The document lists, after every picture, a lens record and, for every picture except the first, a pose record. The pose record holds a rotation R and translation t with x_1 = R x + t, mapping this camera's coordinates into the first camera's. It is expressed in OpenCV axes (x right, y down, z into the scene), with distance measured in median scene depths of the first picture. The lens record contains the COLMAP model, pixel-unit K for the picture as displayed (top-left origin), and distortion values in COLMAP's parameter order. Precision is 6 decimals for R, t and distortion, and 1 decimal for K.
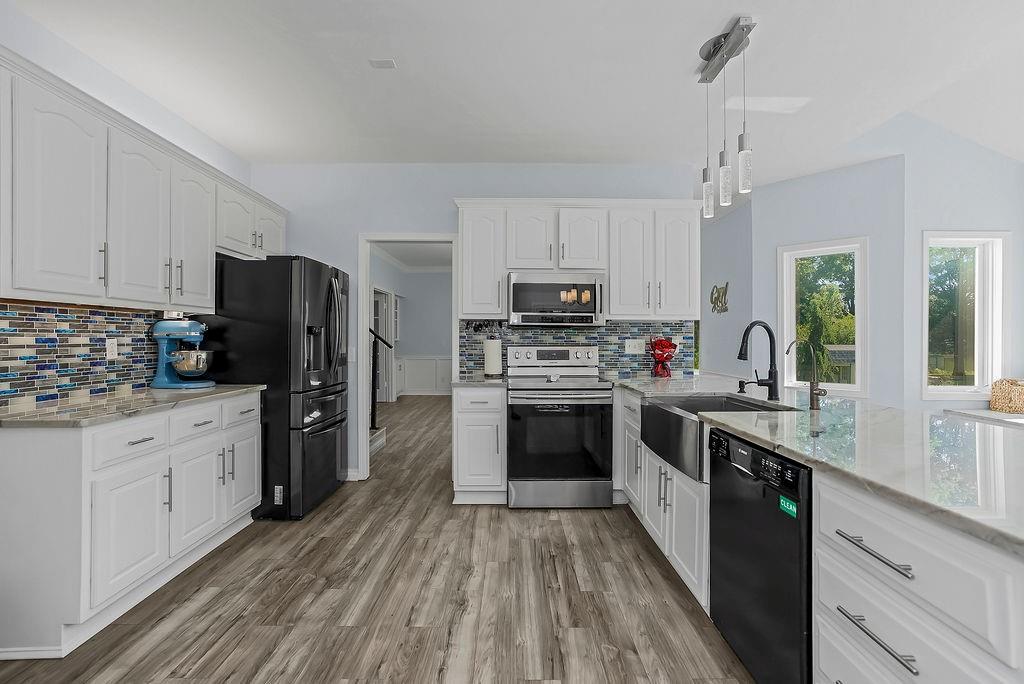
lens RADIAL K [[475.2, 0, 512.1], [0, 475.2, 335.7], [0, 0, 1]] dist [-0.033727, 0.013275]
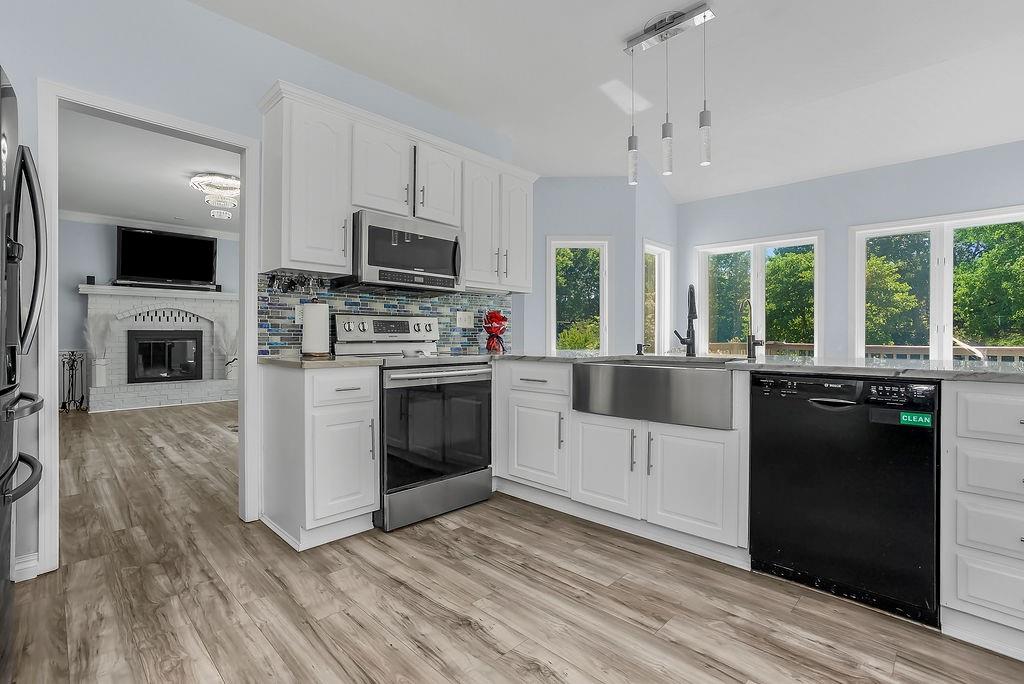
lens RADIAL K [[475.2, 0, 516.9], [0, 475.2, 335.5], [0, 0, 1]] dist [-0.033727, 0.013275]
pose [[0.698052, 0.000806, 0.716047, -0.385215], [-0.005110, 0.999980, 0.003855, 0.058990], [-0.716029, -0.006350, 0.698041, 0.353174]]
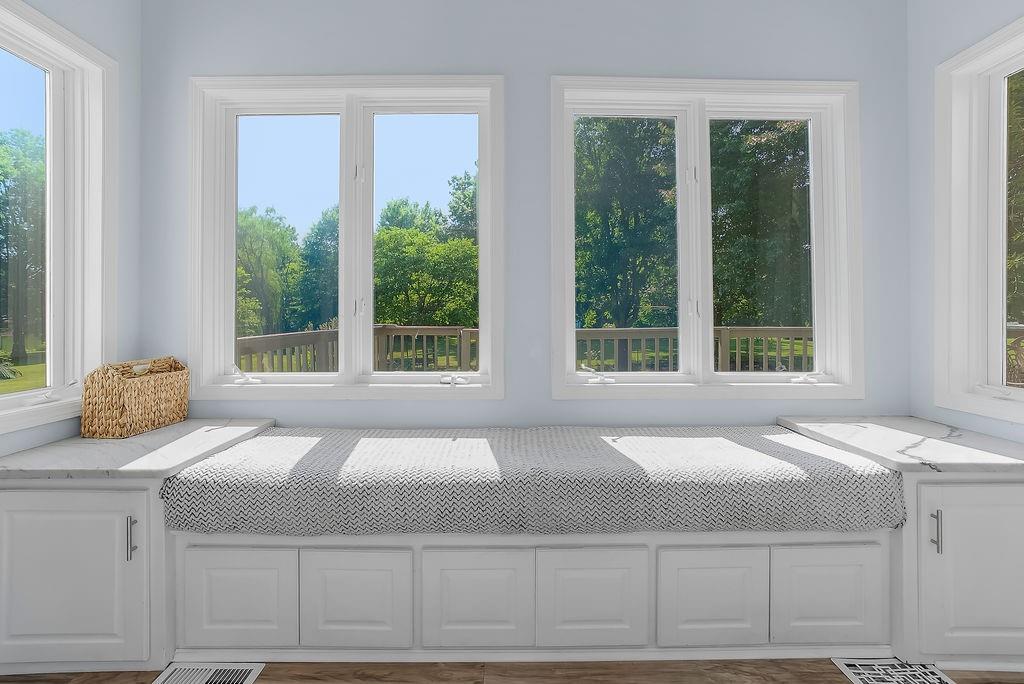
lens RADIAL K [[475.2, 0, 509.9], [0, 475.2, 313.1], [0, 0, 1]] dist [-0.033727, 0.013275]
pose [[0.000790, -0.002953, 0.999995, 0.657001], [-0.002344, 0.999993, 0.002954, 0.046024], [-0.999997, -0.002346, 0.000783, 0.661727]]
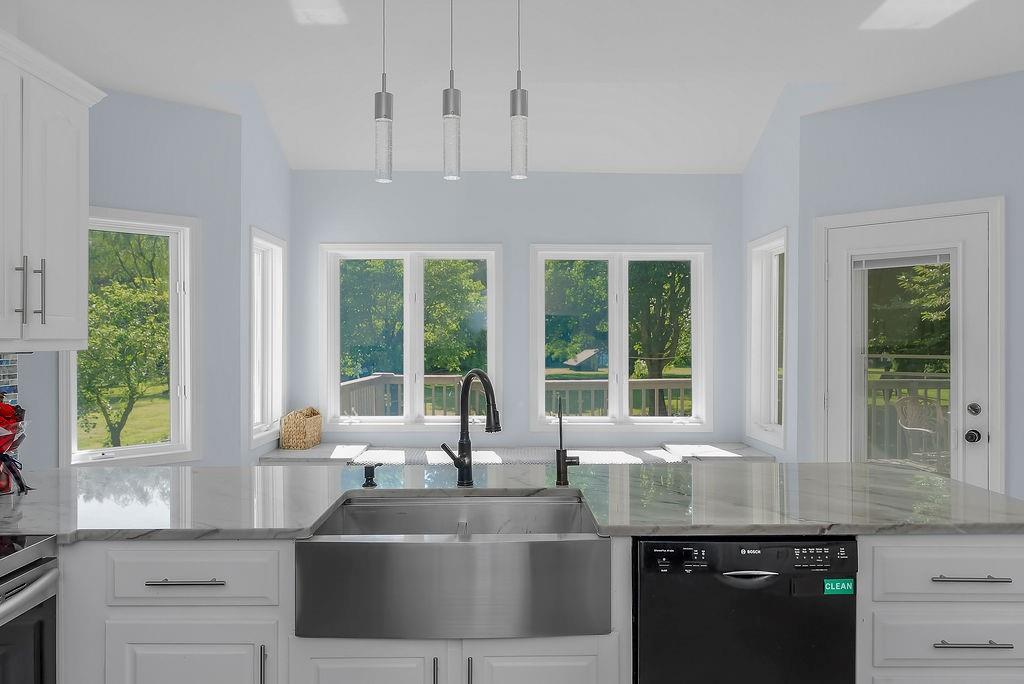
lens RADIAL K [[733.8, 0, 511.3], [0, 733.8, 335.1], [0, 0, 1]] dist [-0.011117, 0.003841]
pose [[-0.002540, -0.000791, 0.999996, -0.347453], [-0.004376, 0.999990, 0.000780, -0.055578], [-0.999987, -0.004374, -0.002544, 0.654783]]
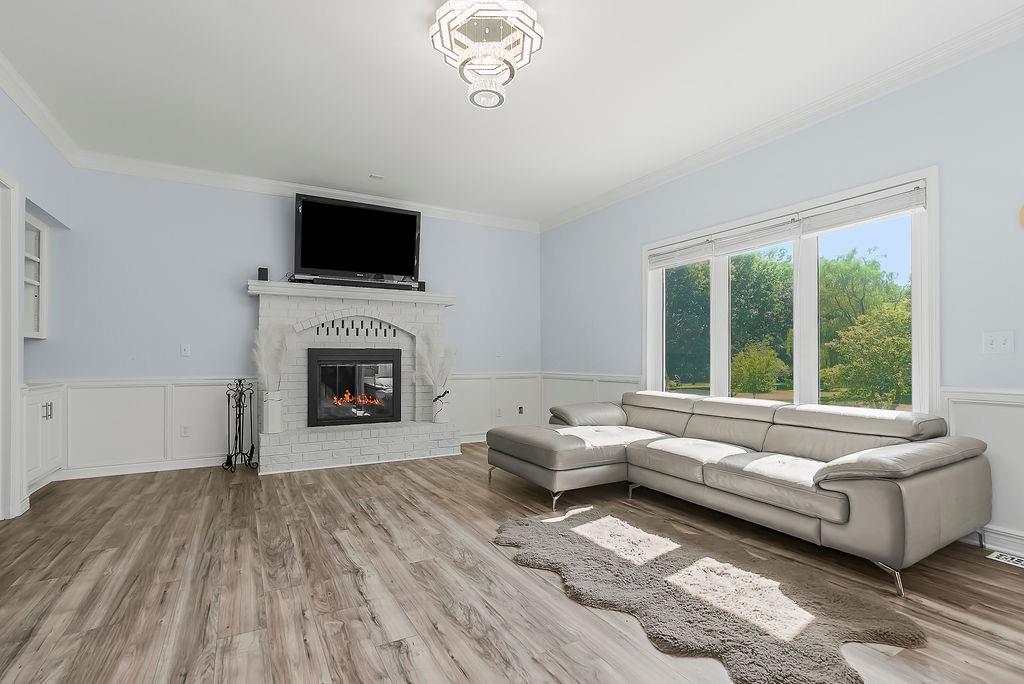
lens RADIAL K [[475.2, 0, 498.9], [0, 475.2, 357.4], [0, 0, 1]] dist [-0.033727, 0.013275]
pose [[0.876522, 0.003243, 0.481351, -0.291730], [-0.003537, 0.999994, -0.000297, 0.077627], [-0.481349, -0.001443, 0.876528, 1.473815]]
